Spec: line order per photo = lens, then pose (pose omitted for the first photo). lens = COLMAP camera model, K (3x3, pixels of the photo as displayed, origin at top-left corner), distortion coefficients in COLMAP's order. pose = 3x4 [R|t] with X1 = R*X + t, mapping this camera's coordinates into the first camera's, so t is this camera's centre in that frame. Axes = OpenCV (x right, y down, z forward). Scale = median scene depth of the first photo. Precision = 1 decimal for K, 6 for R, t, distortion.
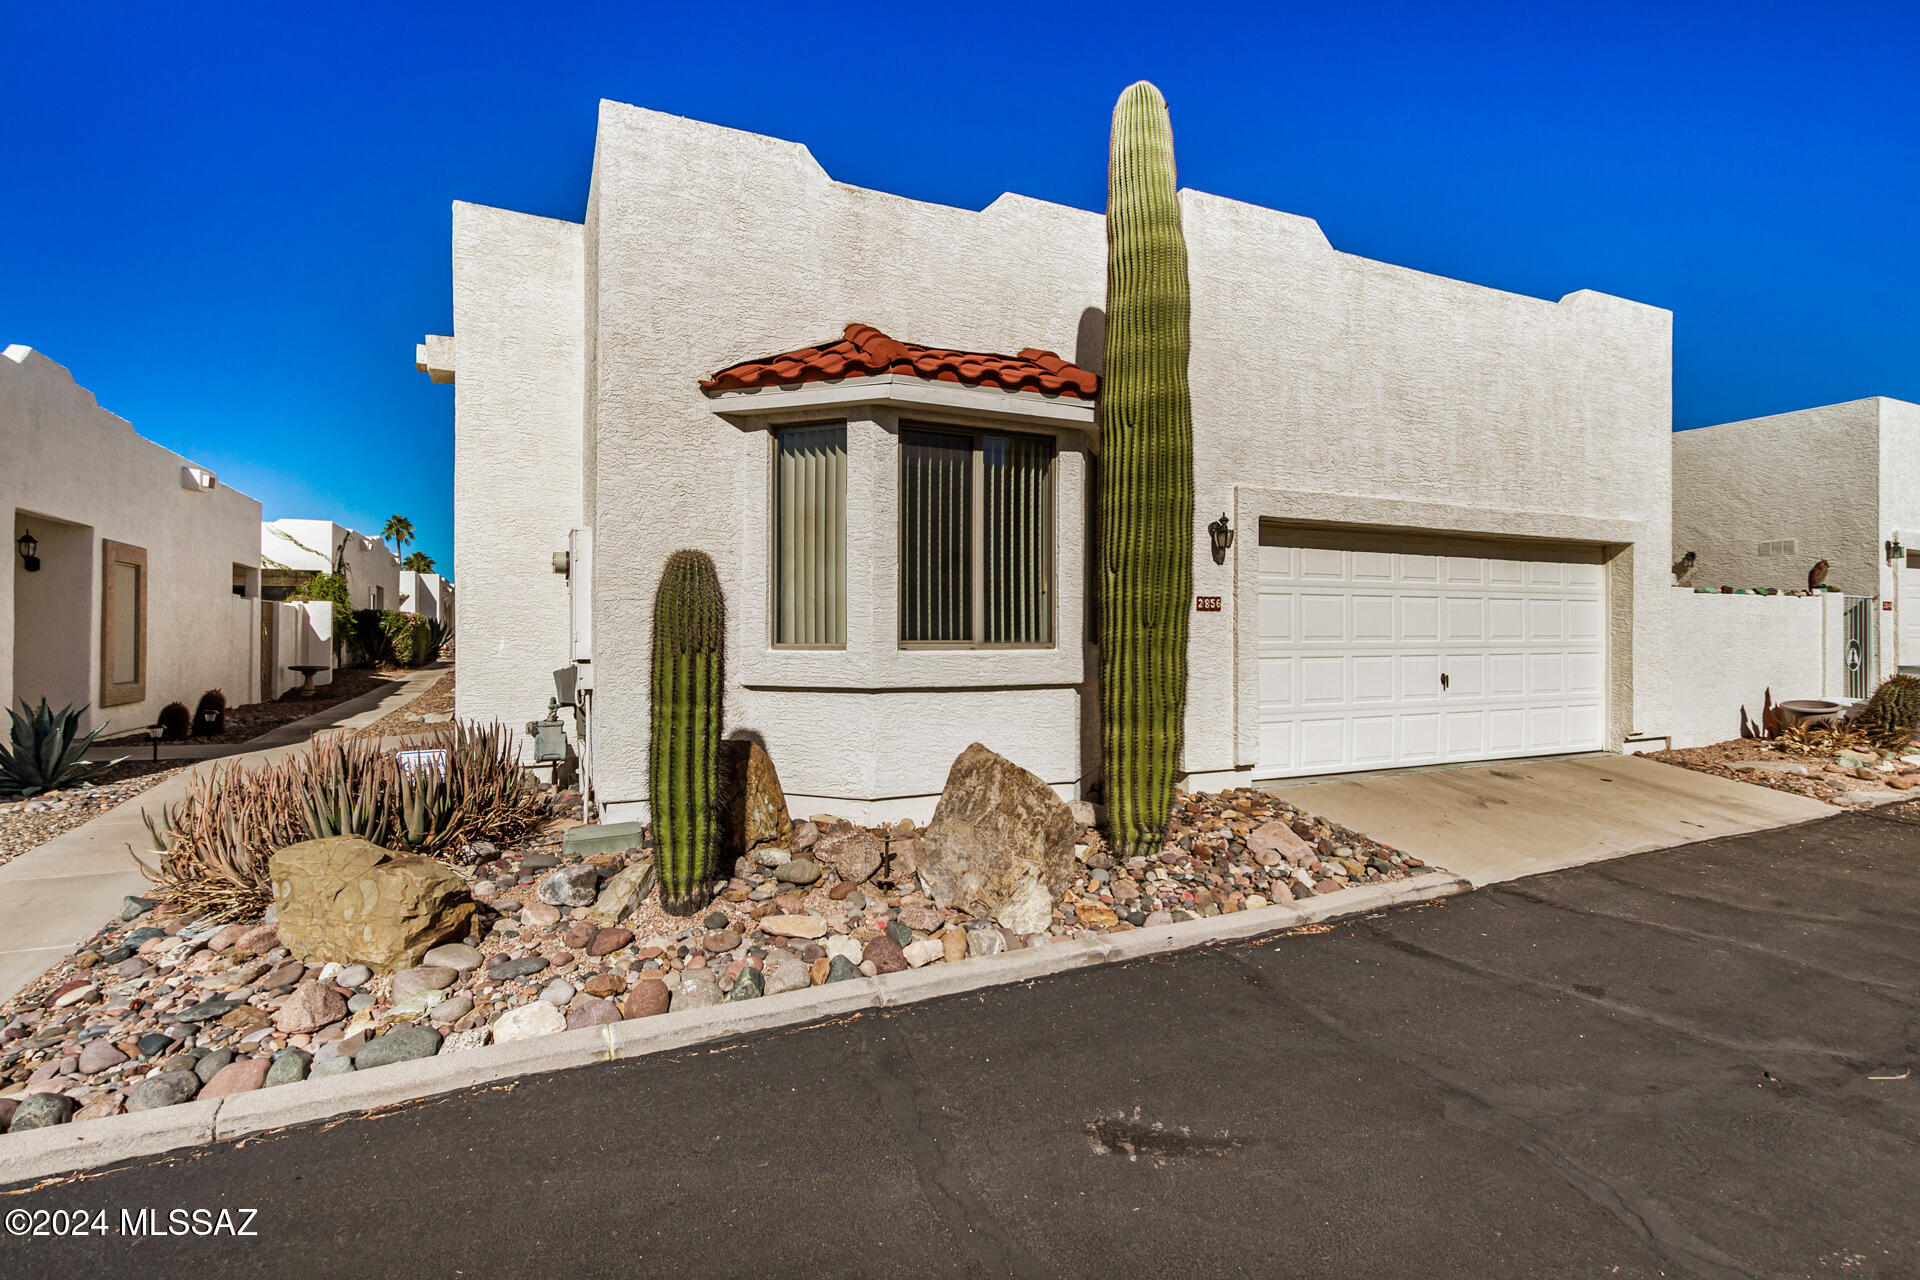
lens RADIAL K [[891.4, 0, 950.1], [0, 891.4, 635.3], [0, 0, 1]] dist [0.011817, -0.004976]
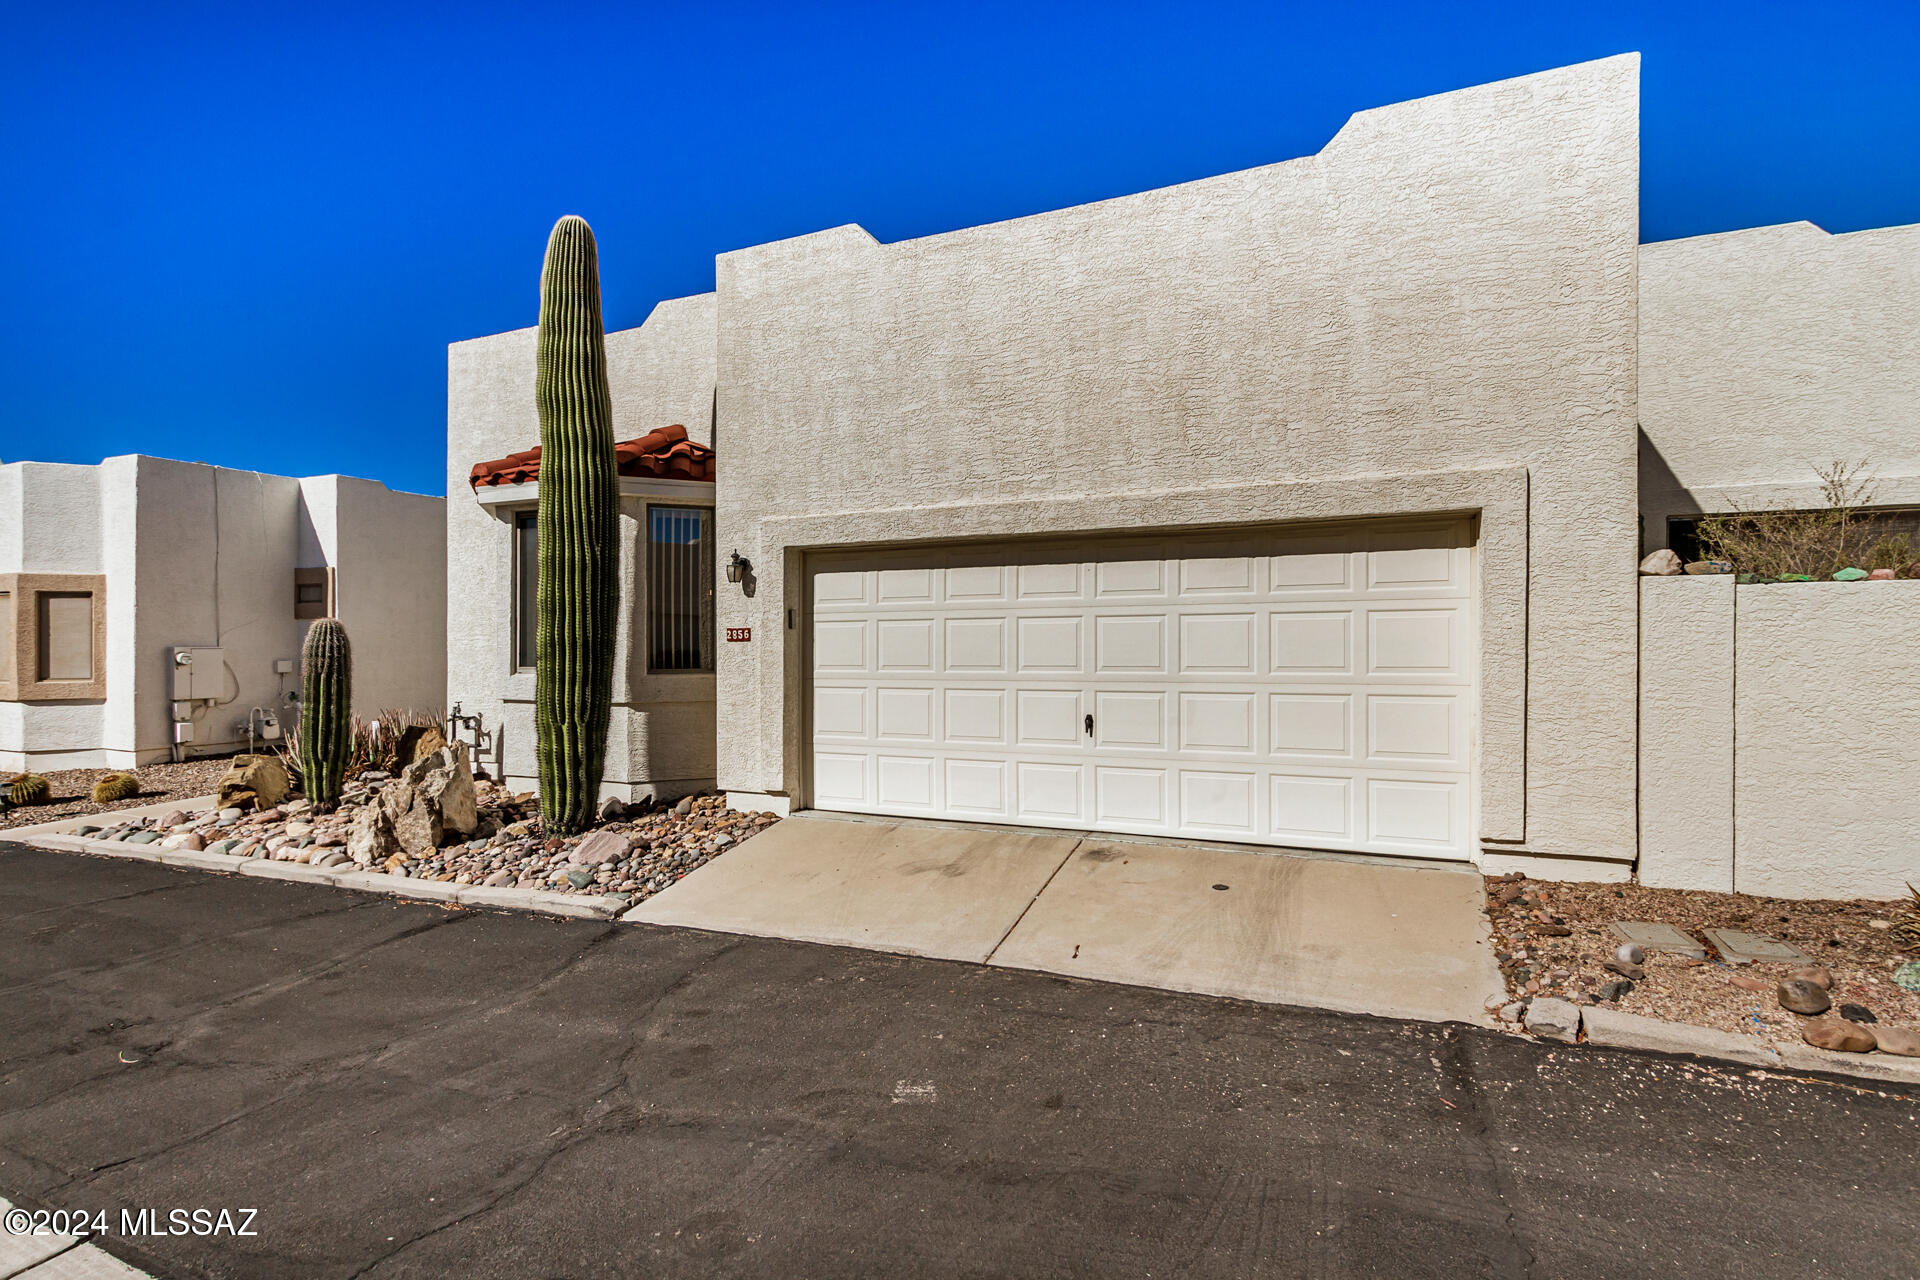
lens RADIAL K [[891.4, 0, 979.0], [0, 891.4, 649.7], [0, 0, 1]] dist [0.011817, -0.004976]
pose [[0.676758, 0.001182, -0.736204, 1.212285], [0.005539, 0.999962, 0.006697, -0.022107], [0.736185, -0.008610, 0.676726, 0.466641]]
